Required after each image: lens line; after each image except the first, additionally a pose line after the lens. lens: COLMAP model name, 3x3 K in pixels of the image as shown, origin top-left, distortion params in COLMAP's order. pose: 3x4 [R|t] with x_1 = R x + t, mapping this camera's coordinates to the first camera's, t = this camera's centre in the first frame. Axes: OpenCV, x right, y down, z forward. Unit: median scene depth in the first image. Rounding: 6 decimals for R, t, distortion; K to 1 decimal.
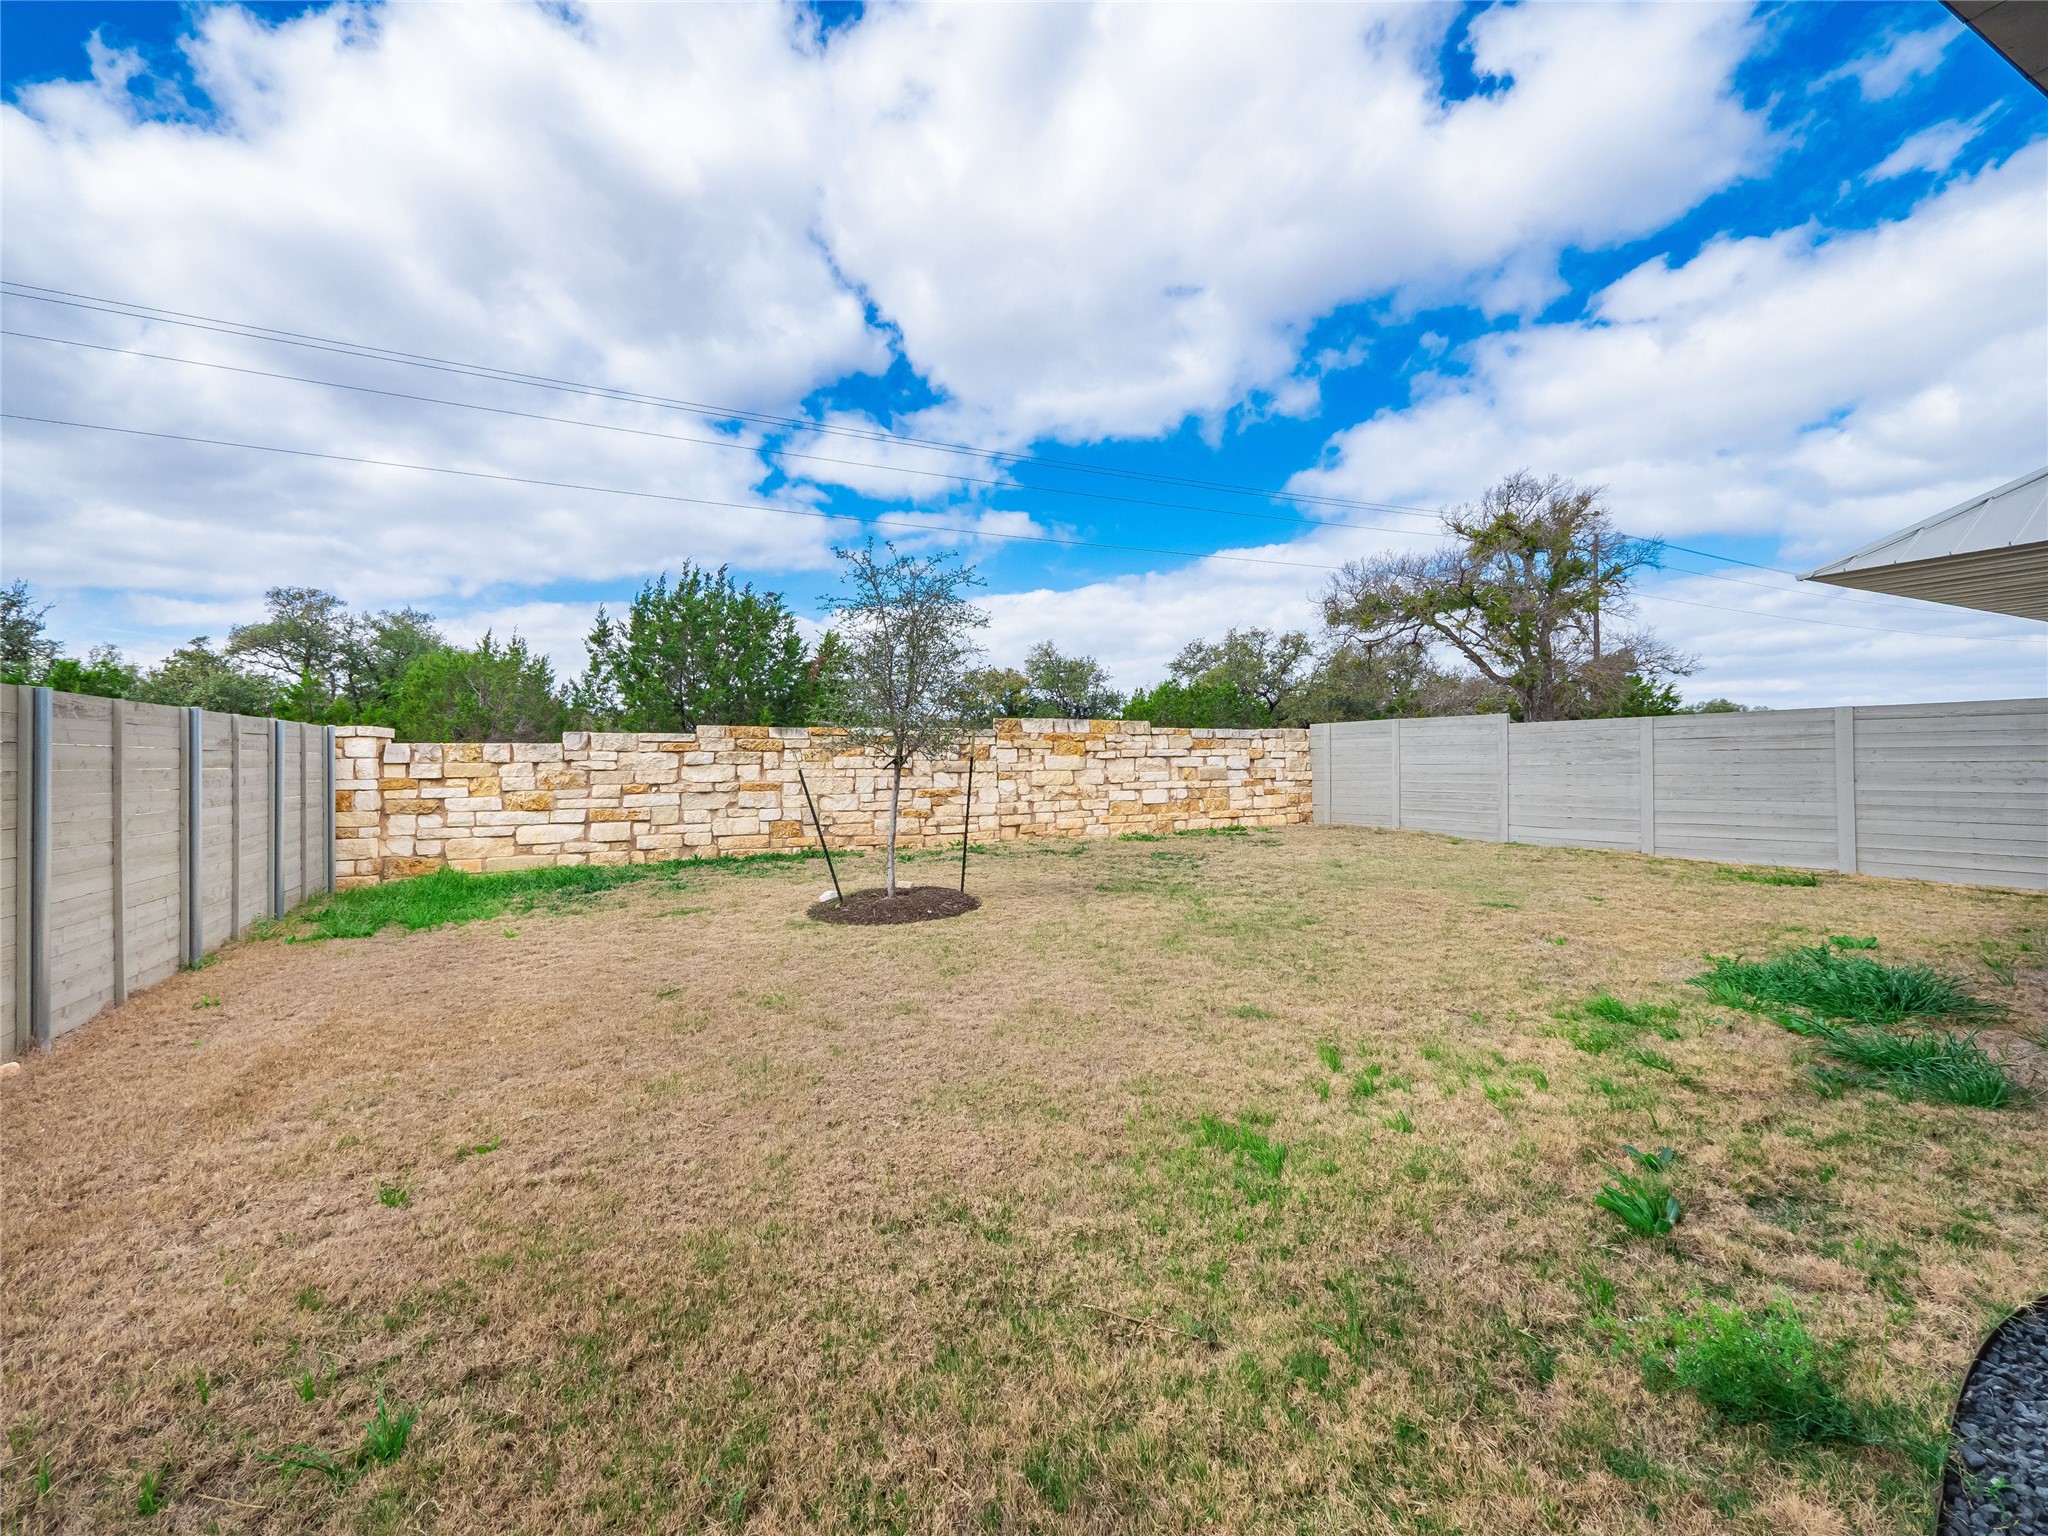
lens RADIAL K [[863.9, 0, 1051.2], [0, 863.9, 752.5], [0, 0, 1]] dist [-0.000871, 0.009771]
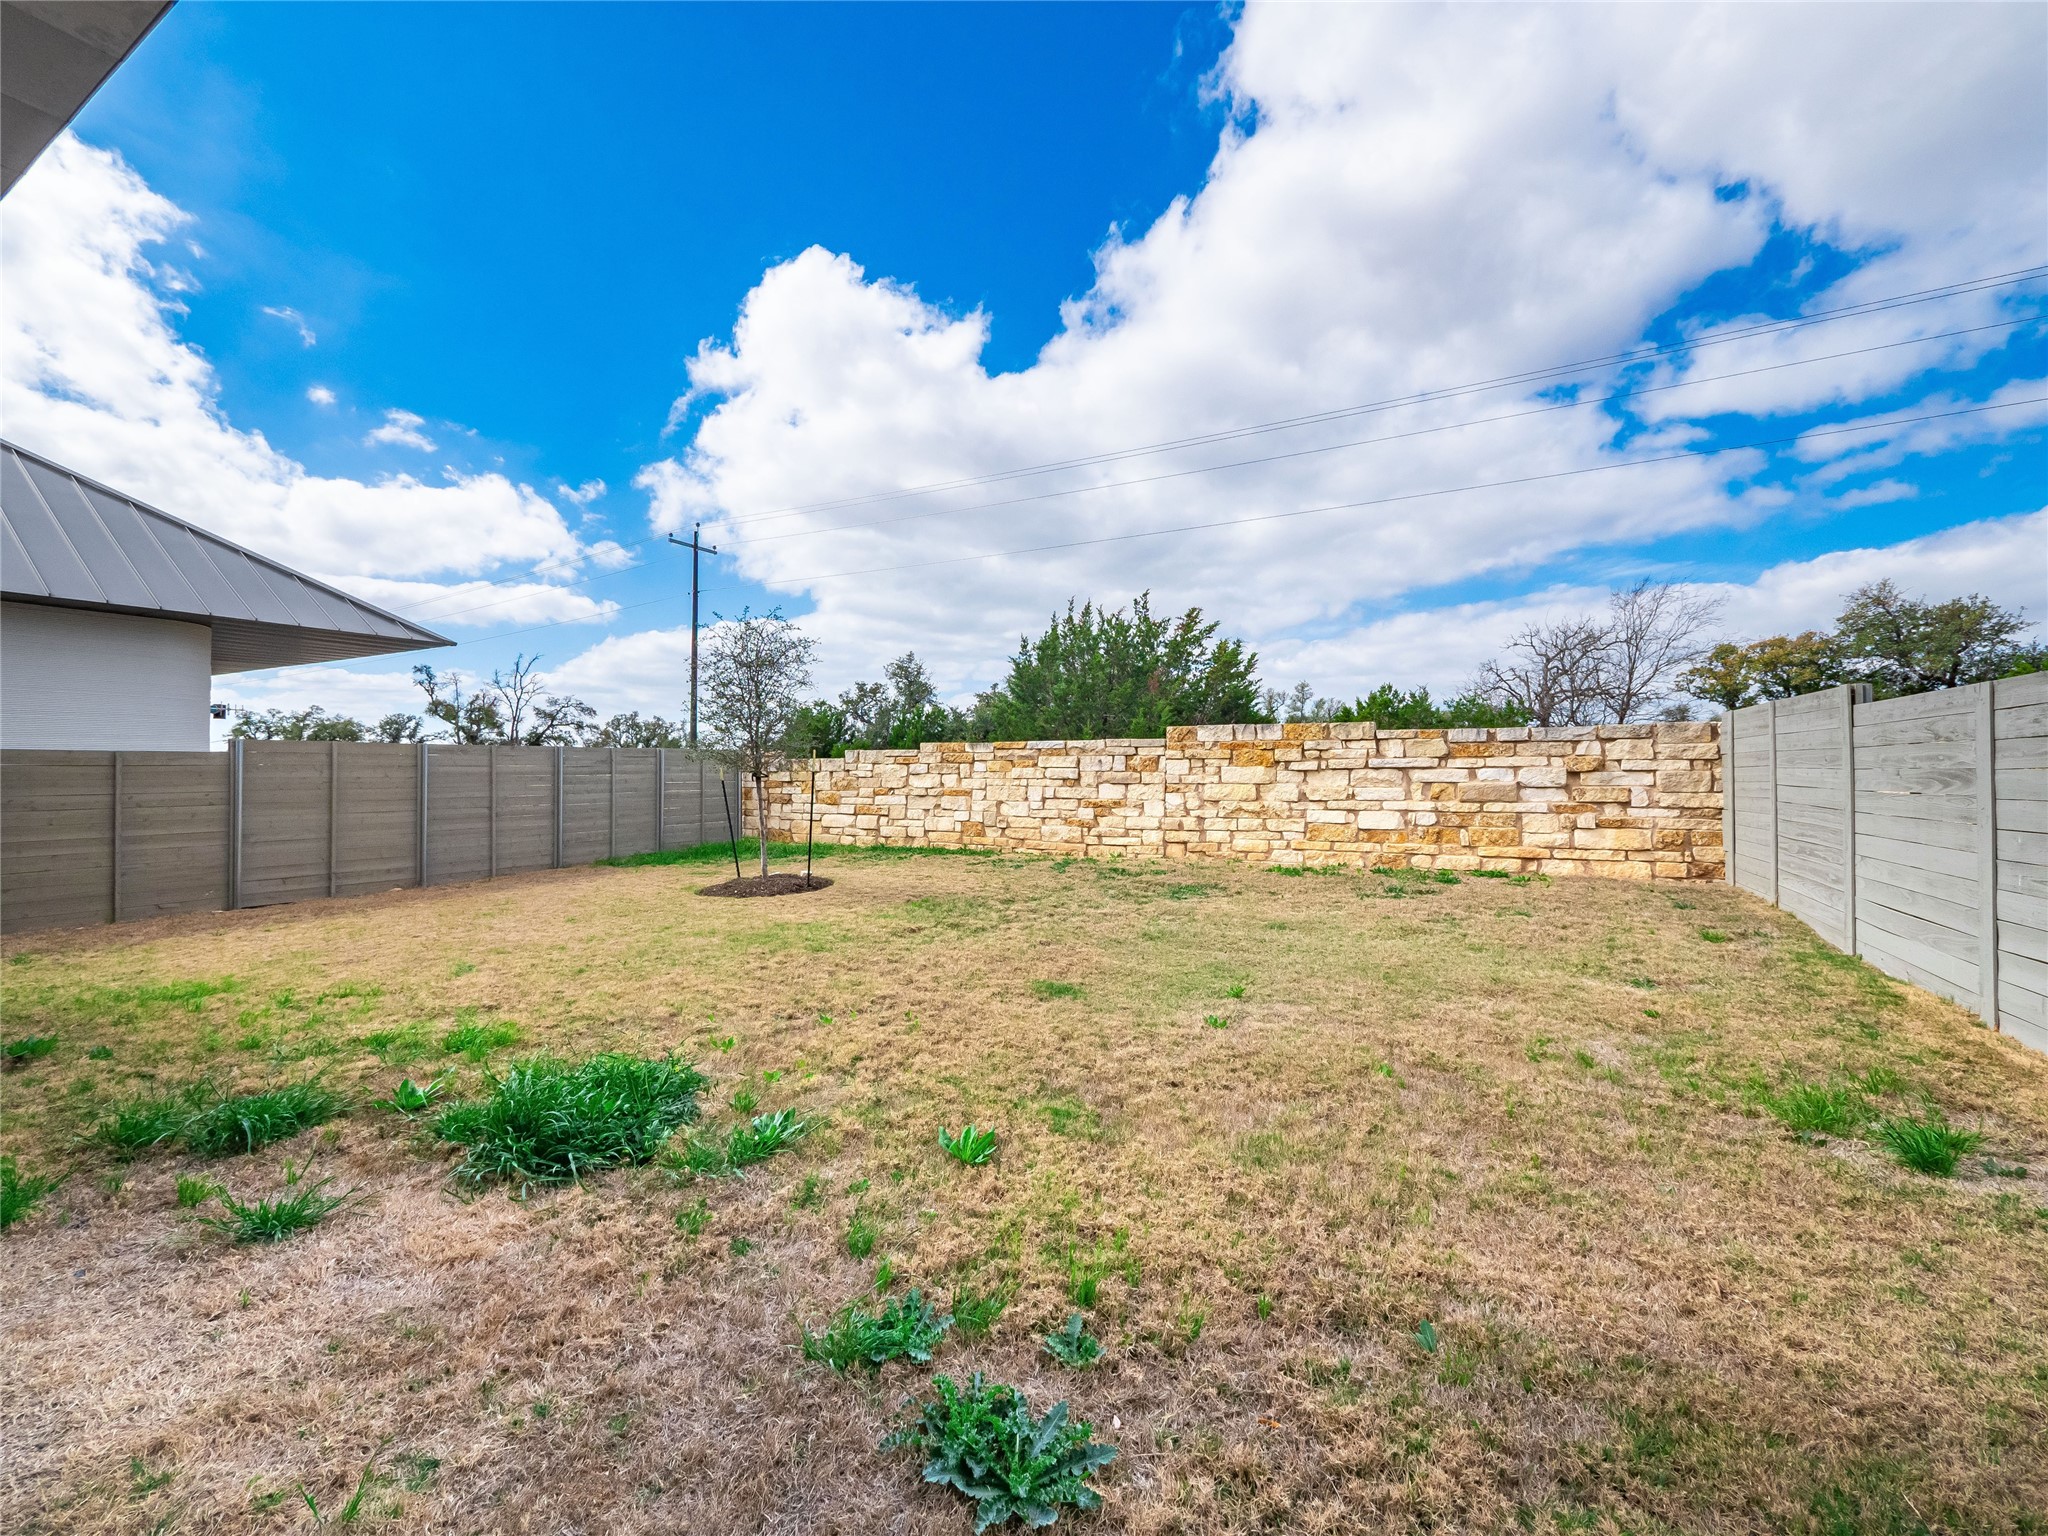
lens RADIAL K [[863.9, 0, 1051.2], [0, 863.9, 752.5], [0, 0, 1]] dist [-0.000871, 0.009771]
pose [[0.583735, -0.006571, -0.811918, 0.570092], [0.009165, 0.999957, -0.001503, -0.010490], [0.811892, -0.006564, 0.583770, 0.317243]]
